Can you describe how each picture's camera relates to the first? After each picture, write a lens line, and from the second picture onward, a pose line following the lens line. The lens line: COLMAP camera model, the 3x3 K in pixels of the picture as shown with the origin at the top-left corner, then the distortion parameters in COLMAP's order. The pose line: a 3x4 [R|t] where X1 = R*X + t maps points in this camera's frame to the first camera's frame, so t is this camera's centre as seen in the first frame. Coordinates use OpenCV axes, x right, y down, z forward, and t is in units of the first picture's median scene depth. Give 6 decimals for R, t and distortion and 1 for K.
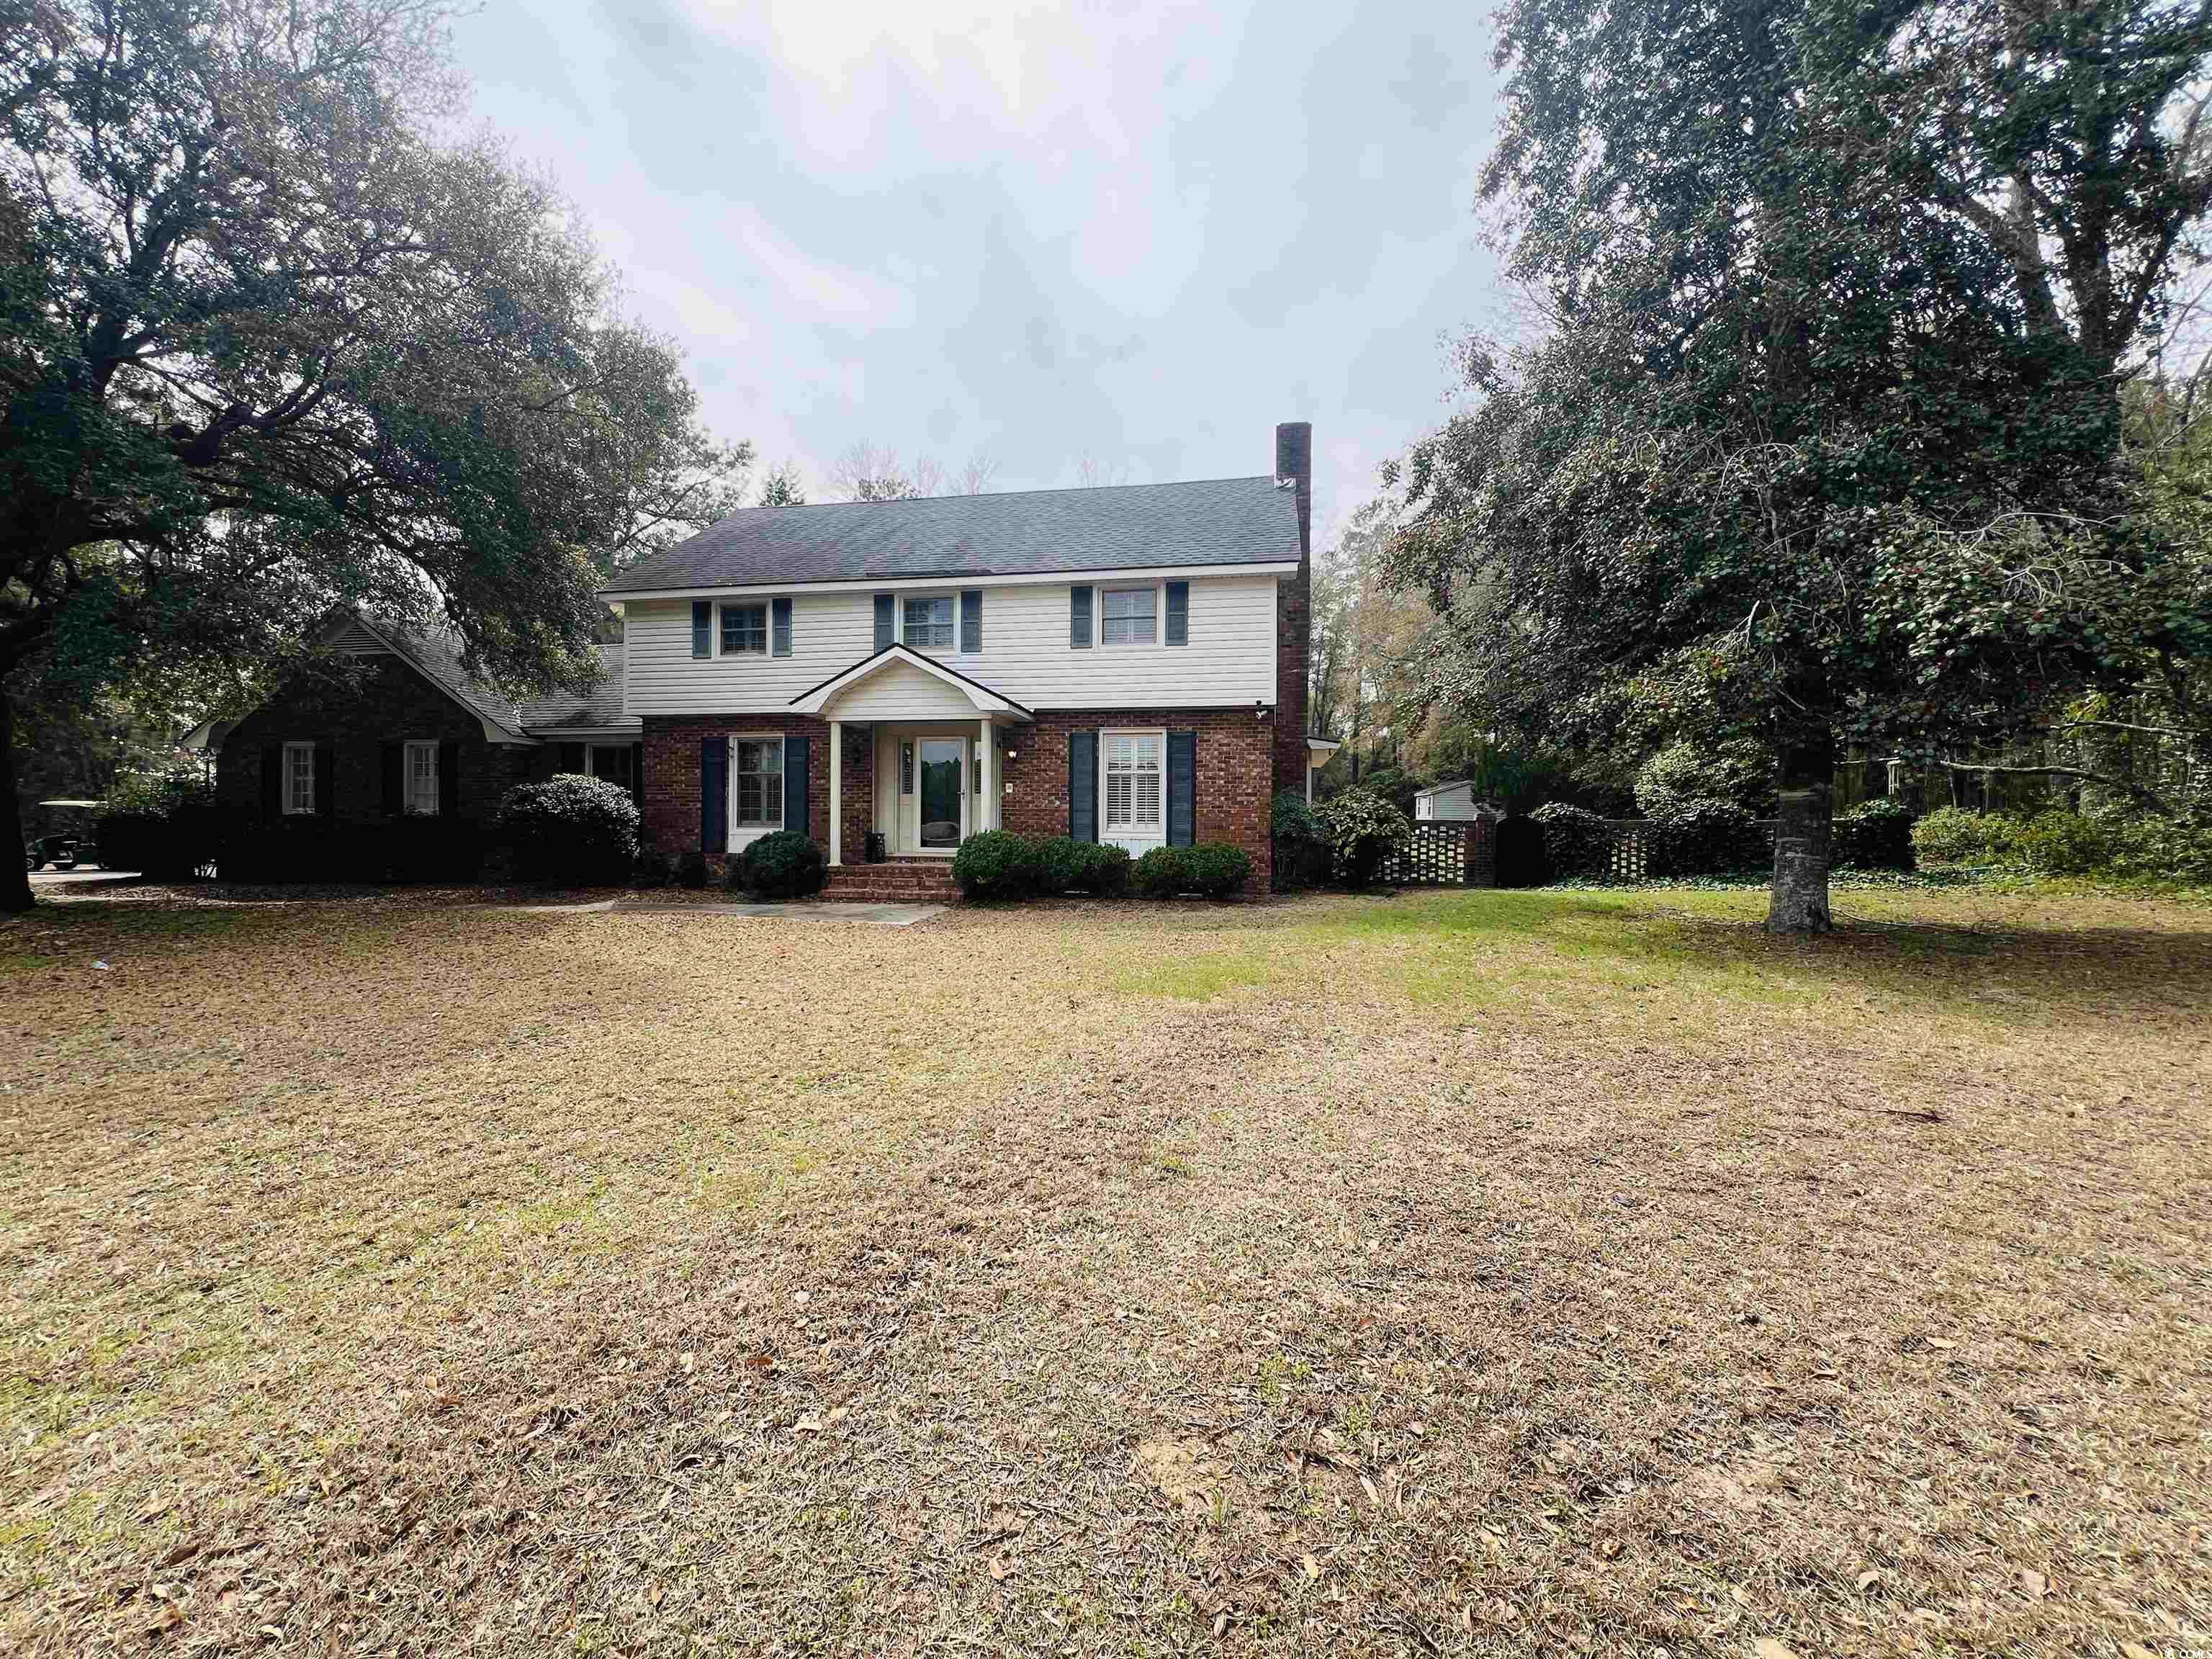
lens RADIAL K [[886.6, 0, 1099.7], [0, 886.6, 823.3], [0, 0, 1]] dist [-0.001157, 0.000164]
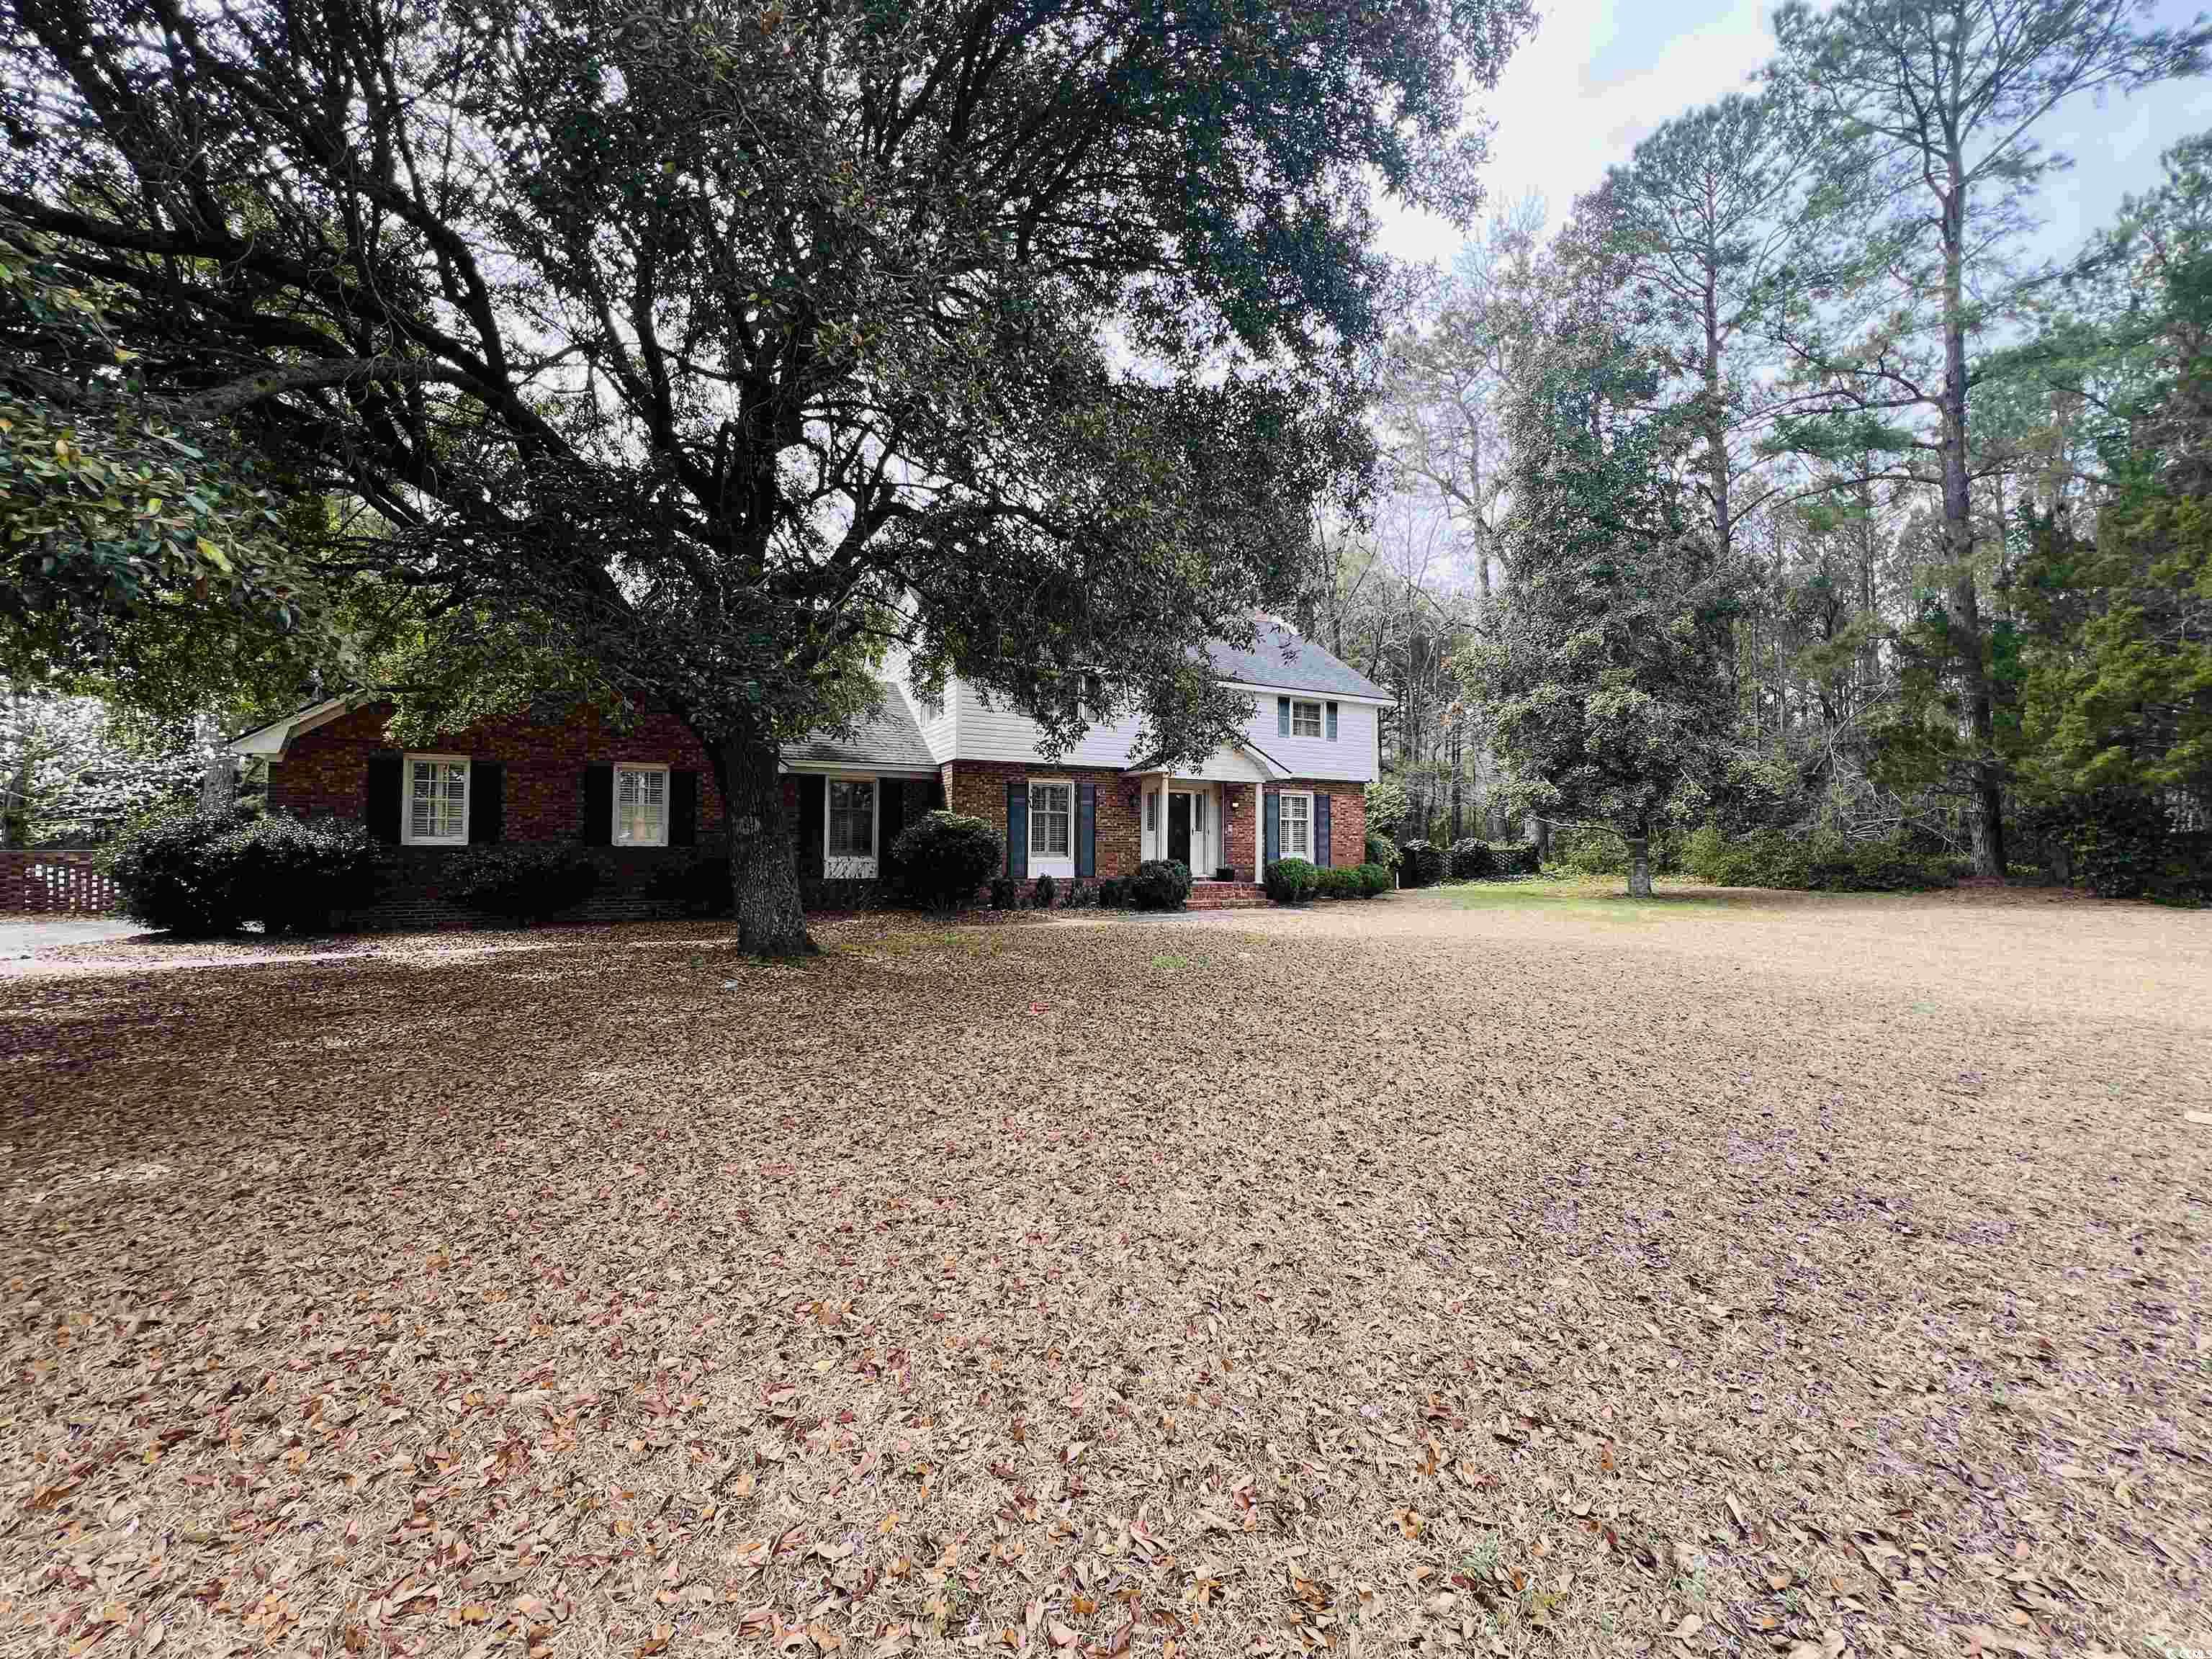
lens RADIAL K [[879.4, 0, 1108.2], [0, 879.4, 815.9], [0, 0, 1]] dist [0.000893, 0.000162]
pose [[0.789004, 0.021272, 0.614020, -1.147517], [0.003869, 0.999209, -0.039588, -0.002927], [-0.614376, 0.033611, 0.788297, -0.002799]]
